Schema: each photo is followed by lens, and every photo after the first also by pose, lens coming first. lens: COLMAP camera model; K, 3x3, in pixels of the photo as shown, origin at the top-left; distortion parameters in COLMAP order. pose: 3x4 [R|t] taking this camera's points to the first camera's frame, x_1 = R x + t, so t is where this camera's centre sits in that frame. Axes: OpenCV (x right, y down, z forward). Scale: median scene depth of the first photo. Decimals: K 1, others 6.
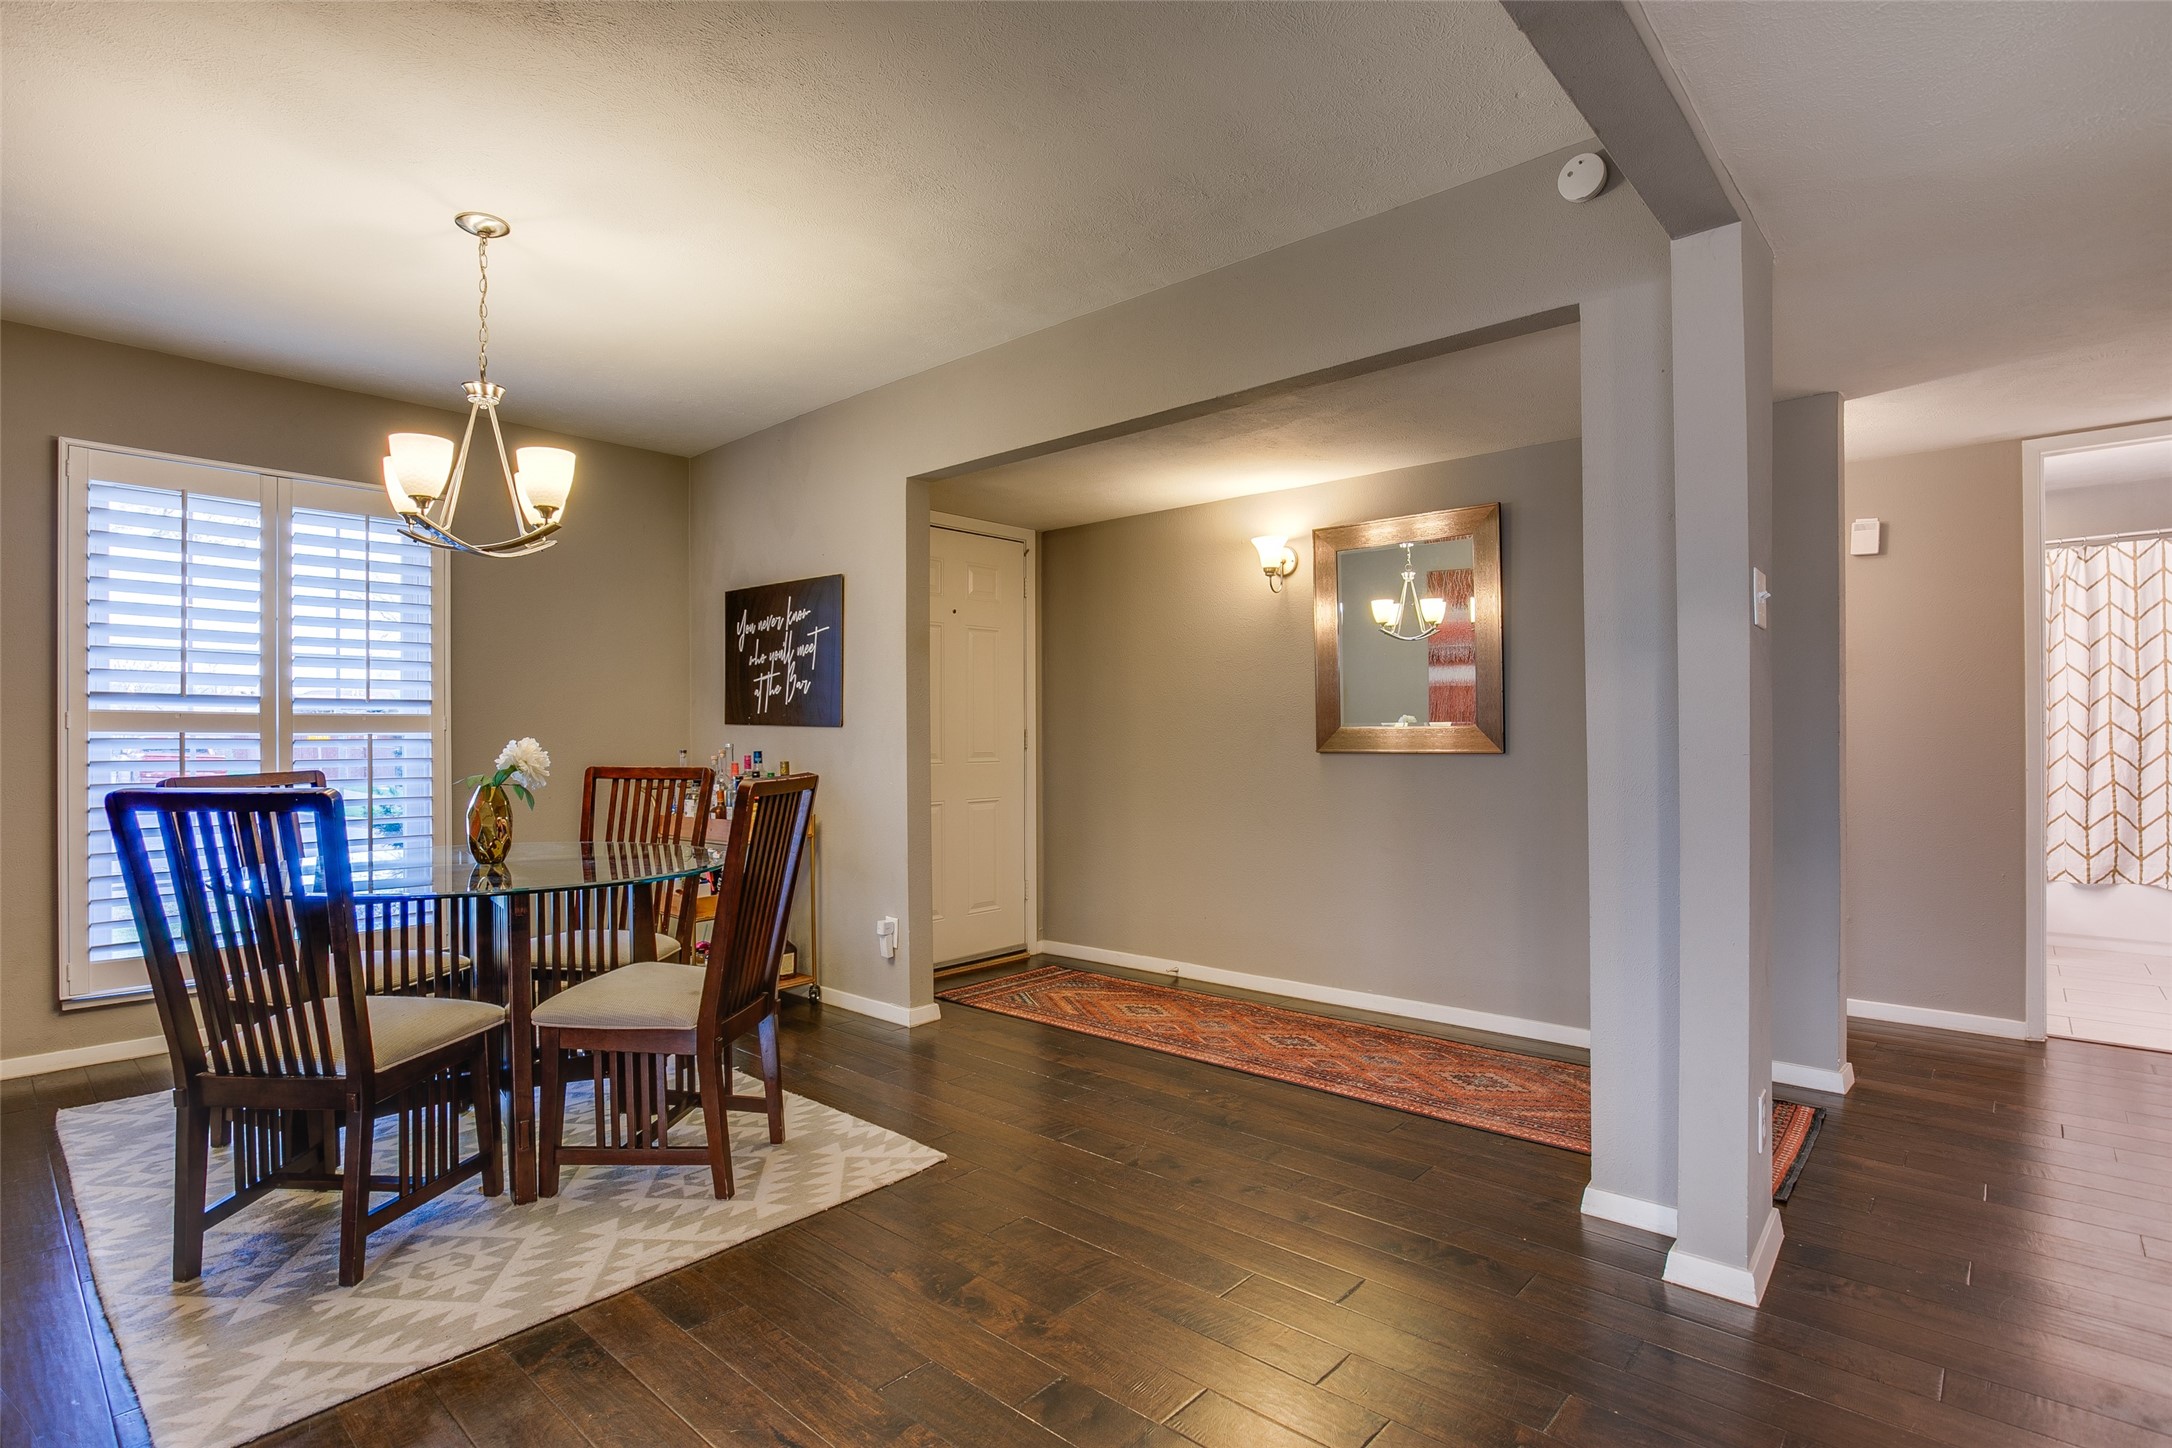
lens RADIAL K [[1061.1, 0, 1095.3], [0, 1061.1, 733.0], [0, 0, 1]] dist [-0.014898, 0.011914]
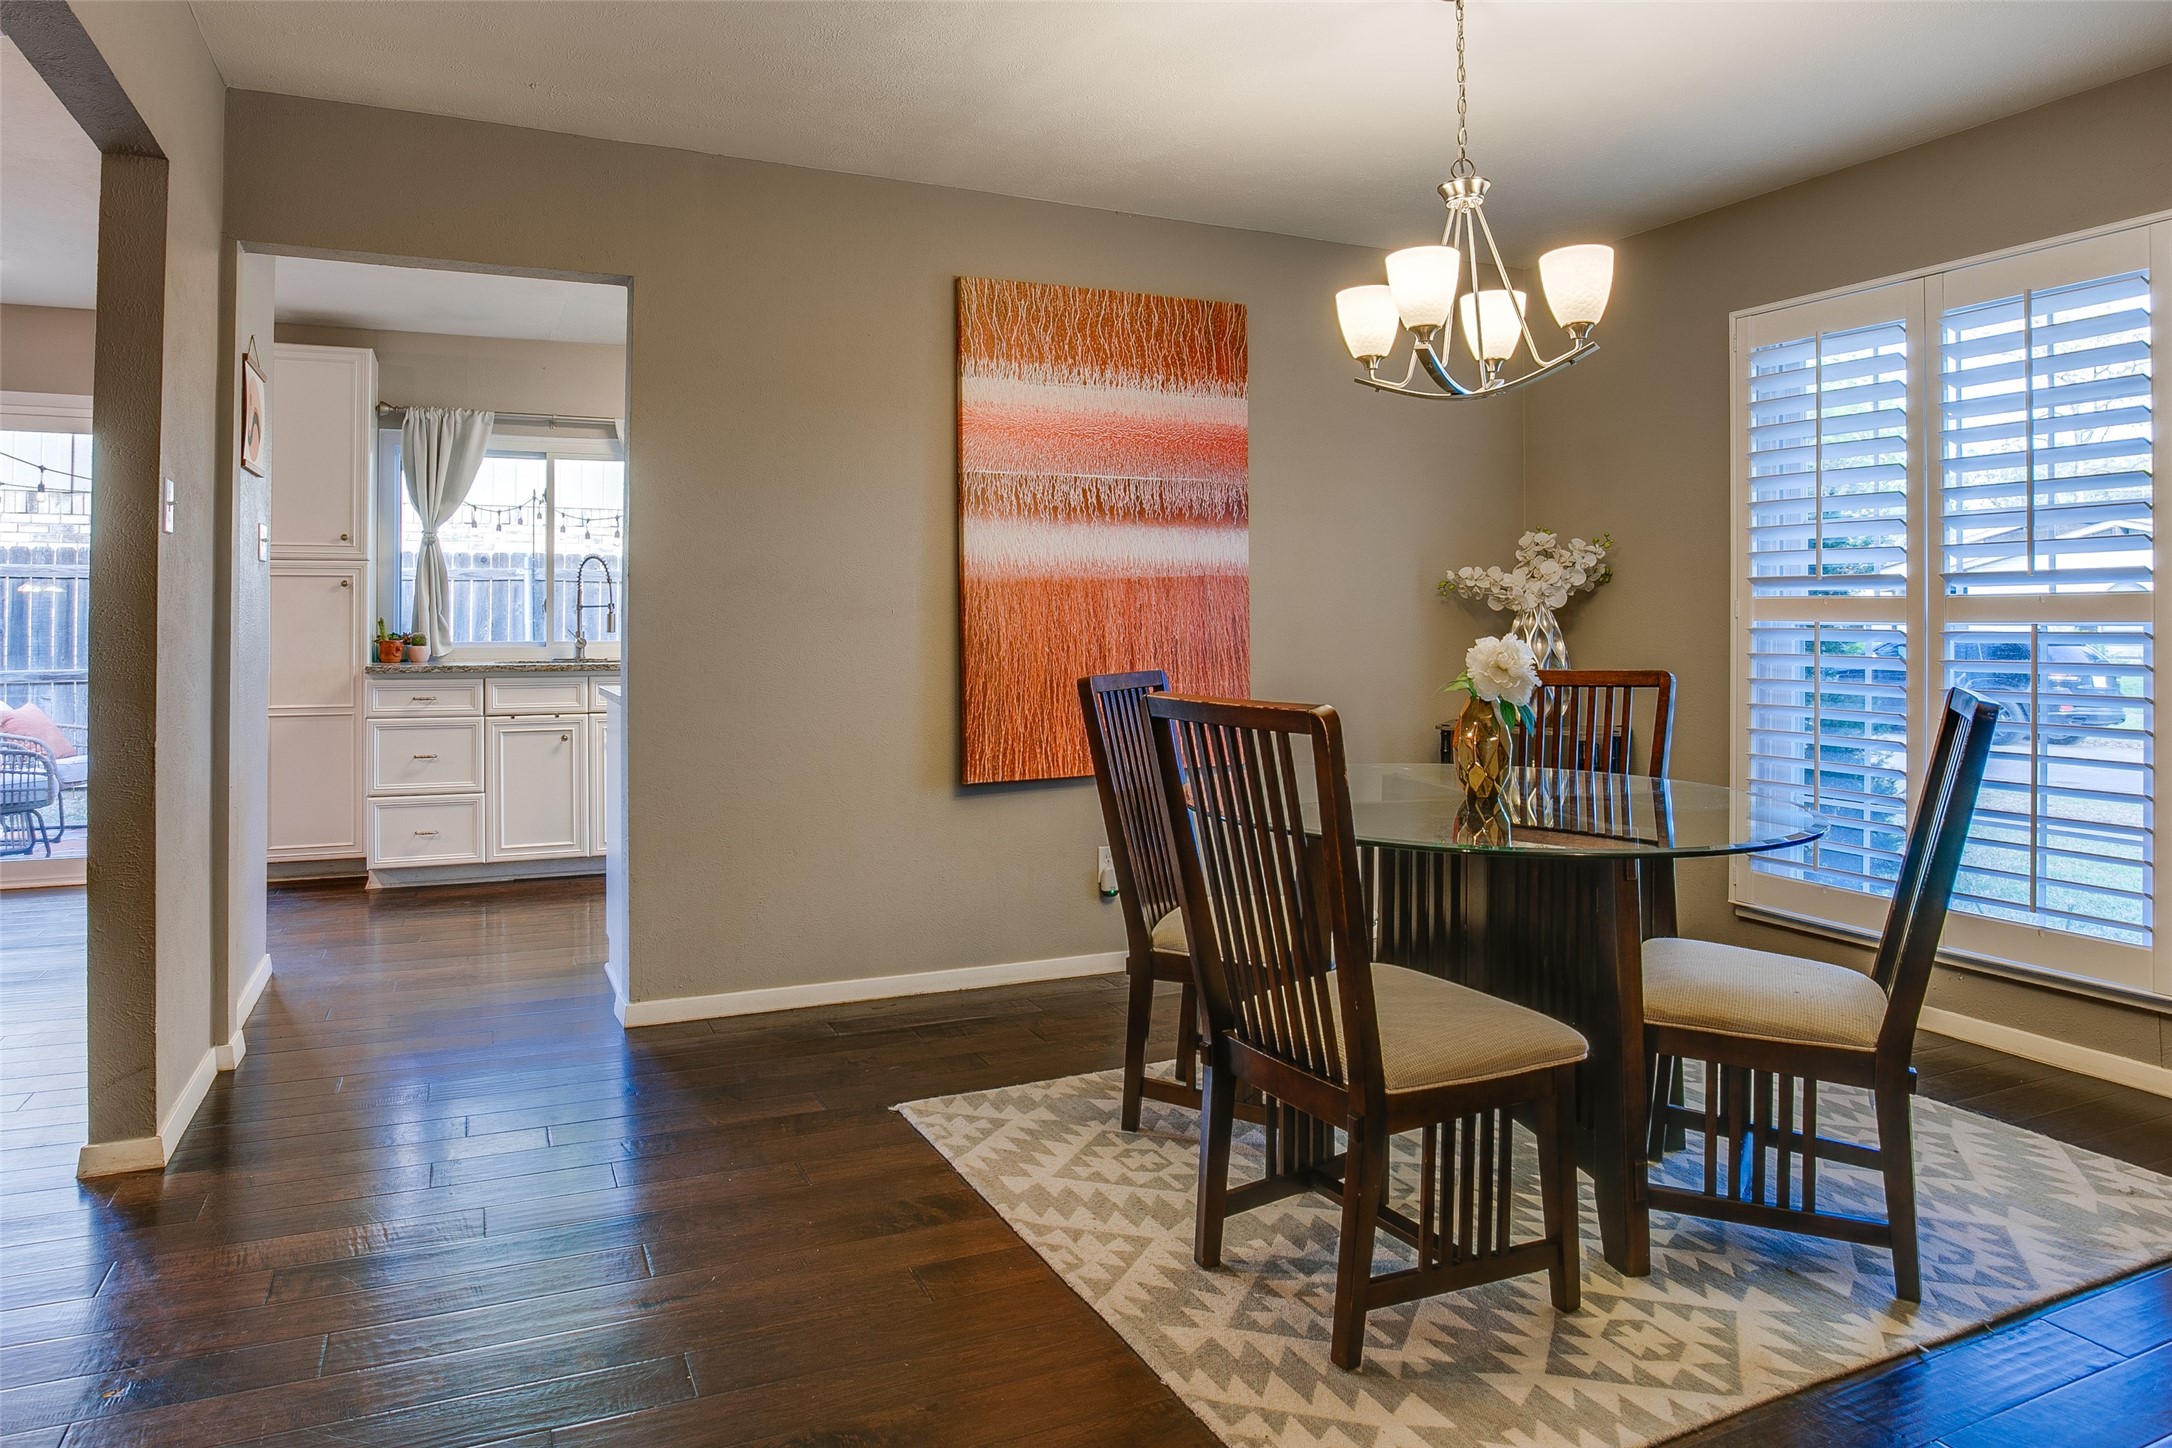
lens RADIAL K [[1260.4, 0, 955.6], [0, 1260.4, 591.6], [0, 0, 1]] dist [-0.030095, -0.000769]
pose [[-0.432783, -0.019421, -0.901289, 0.315476], [-0.002272, 0.999788, -0.020453, -0.002919], [0.901495, -0.006804, -0.432735, 0.807974]]
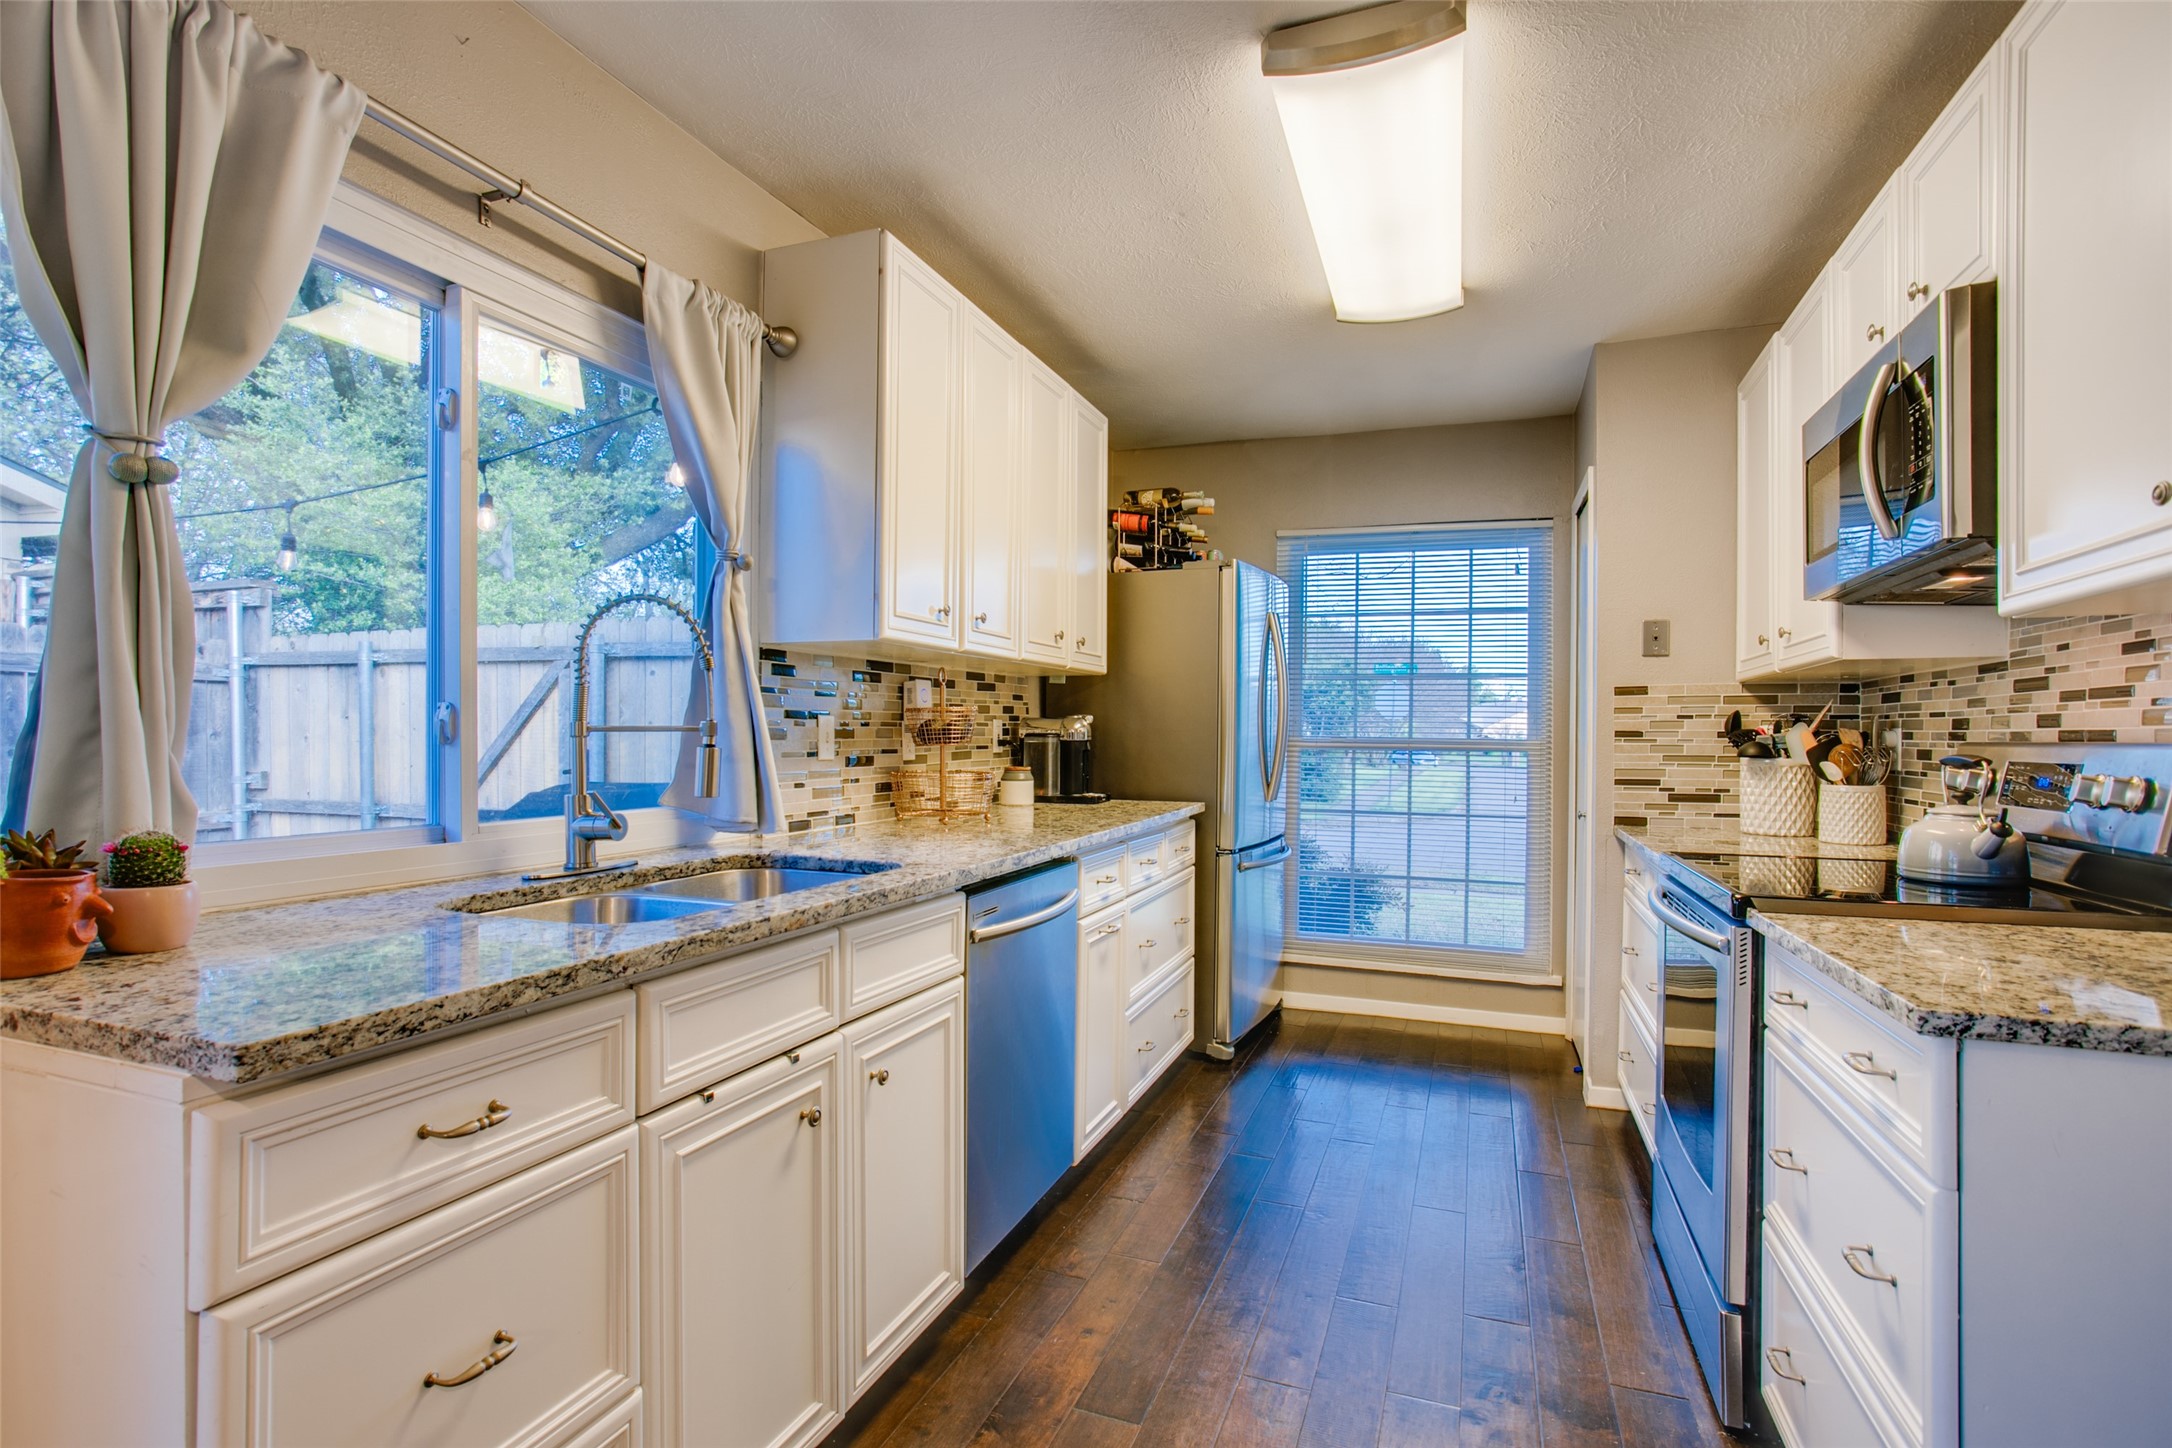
lens RADIAL K [[1061.1, 0, 1089.3], [0, 1061.1, 731.7], [0, 0, 1]] dist [-0.014898, 0.011914]
pose [[0.368933, -0.003136, -0.929451, -0.382629], [-0.007982, 0.999947, -0.006542, -0.014668], [0.929422, 0.009833, 0.368889, -0.310450]]
